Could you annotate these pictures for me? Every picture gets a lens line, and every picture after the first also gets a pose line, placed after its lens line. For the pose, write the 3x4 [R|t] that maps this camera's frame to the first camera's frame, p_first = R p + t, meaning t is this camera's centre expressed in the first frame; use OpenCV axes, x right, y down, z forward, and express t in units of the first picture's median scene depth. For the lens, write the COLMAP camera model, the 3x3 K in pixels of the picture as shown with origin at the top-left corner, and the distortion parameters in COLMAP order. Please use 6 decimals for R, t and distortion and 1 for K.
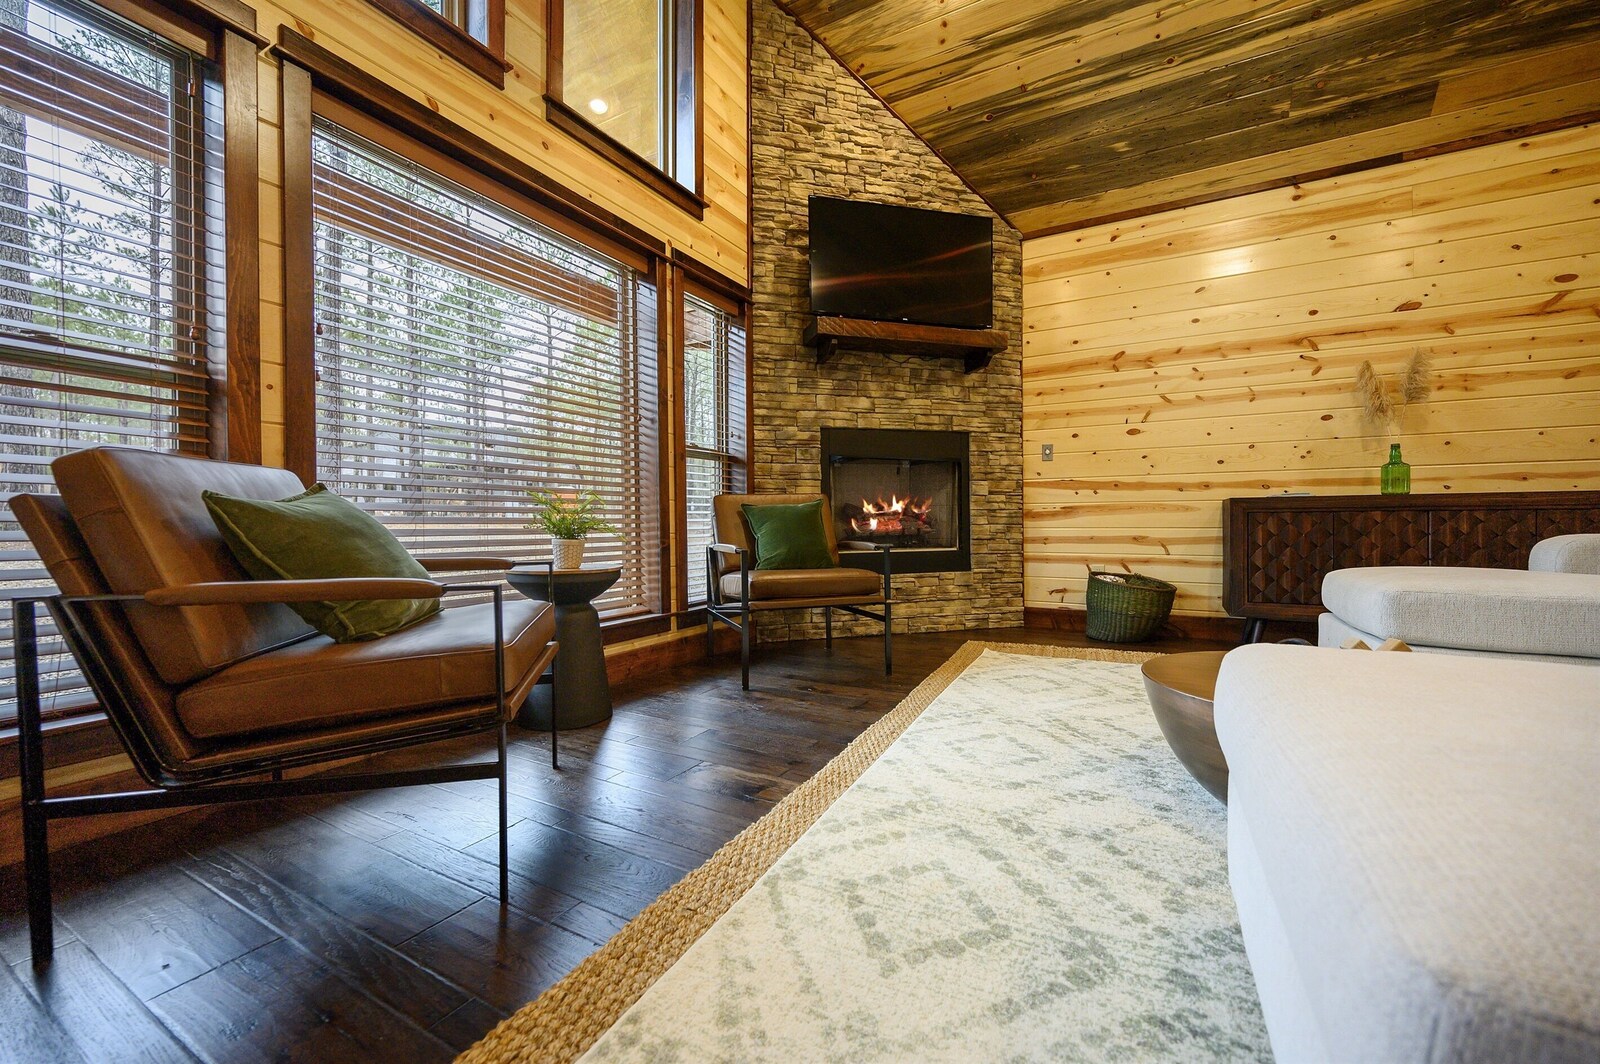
lens RADIAL K [[634.2, 0, 806.4], [0, 634.2, 532.5], [0, 0, 1]] dist [-0.000381, -0.000109]
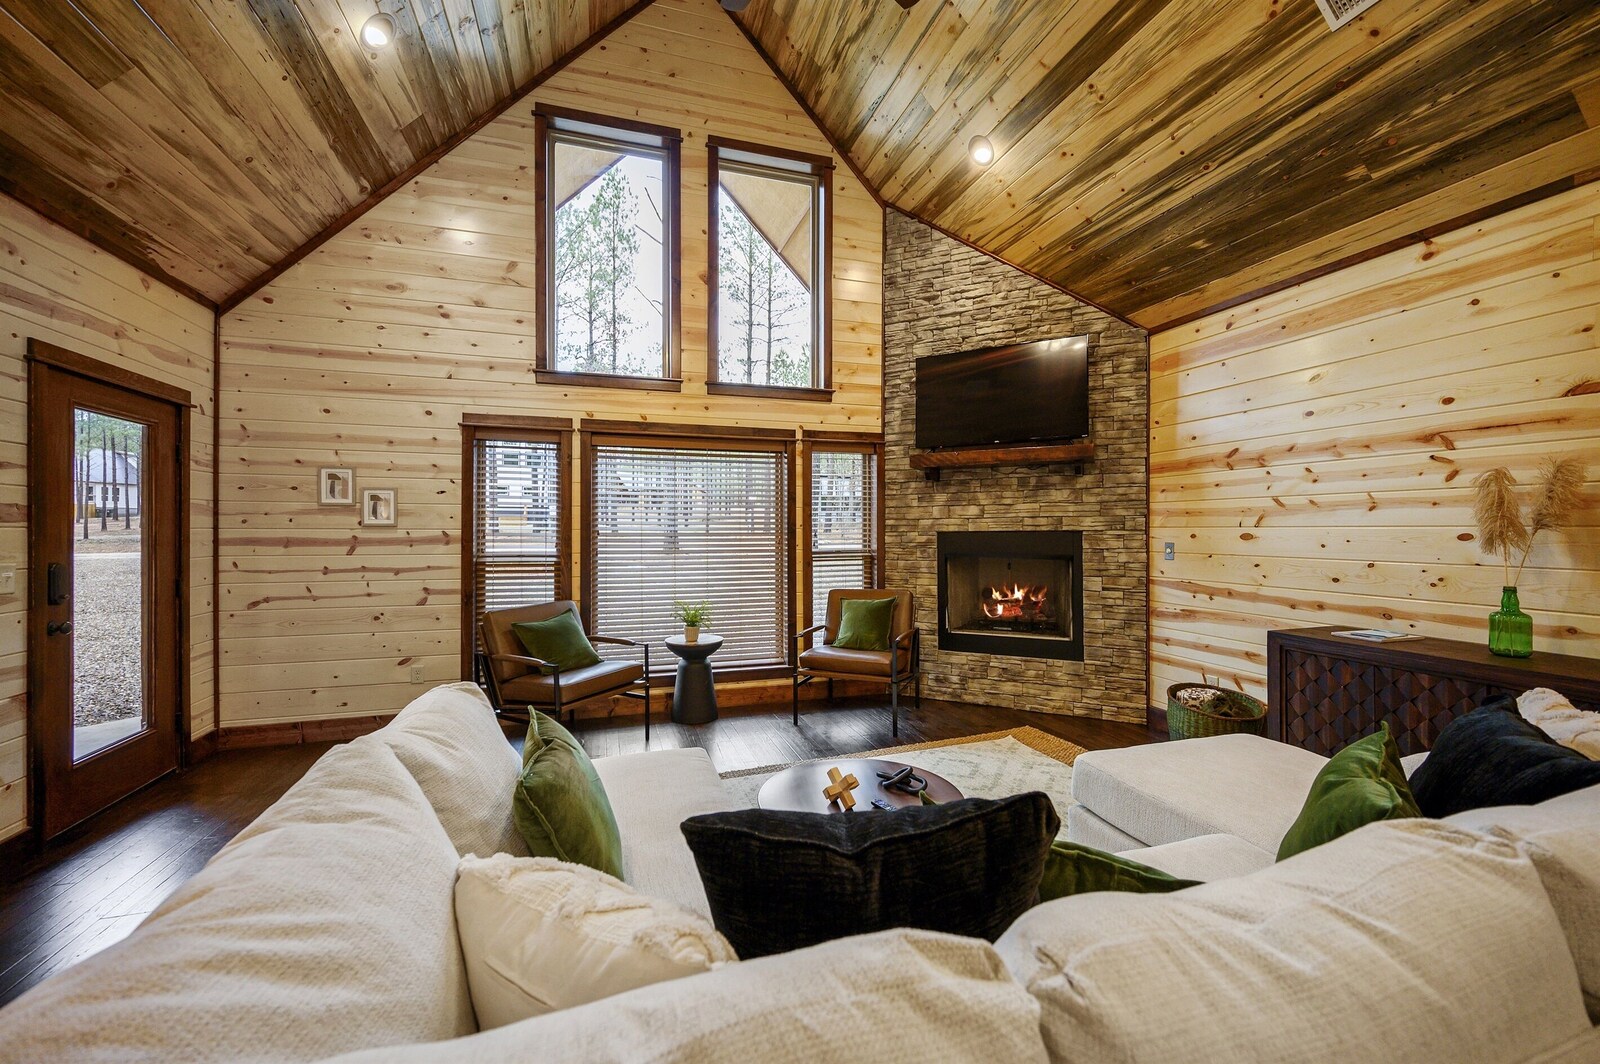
lens RADIAL K [[634.2, 0, 804.8], [0, 634.2, 533.1], [0, 0, 1]] dist [-0.000381, -0.000109]
pose [[0.725080, 0.009386, -0.688601, 0.707565], [-0.011194, 0.999936, 0.001843, -0.164377], [0.688574, 0.006372, 0.725138, -0.097655]]
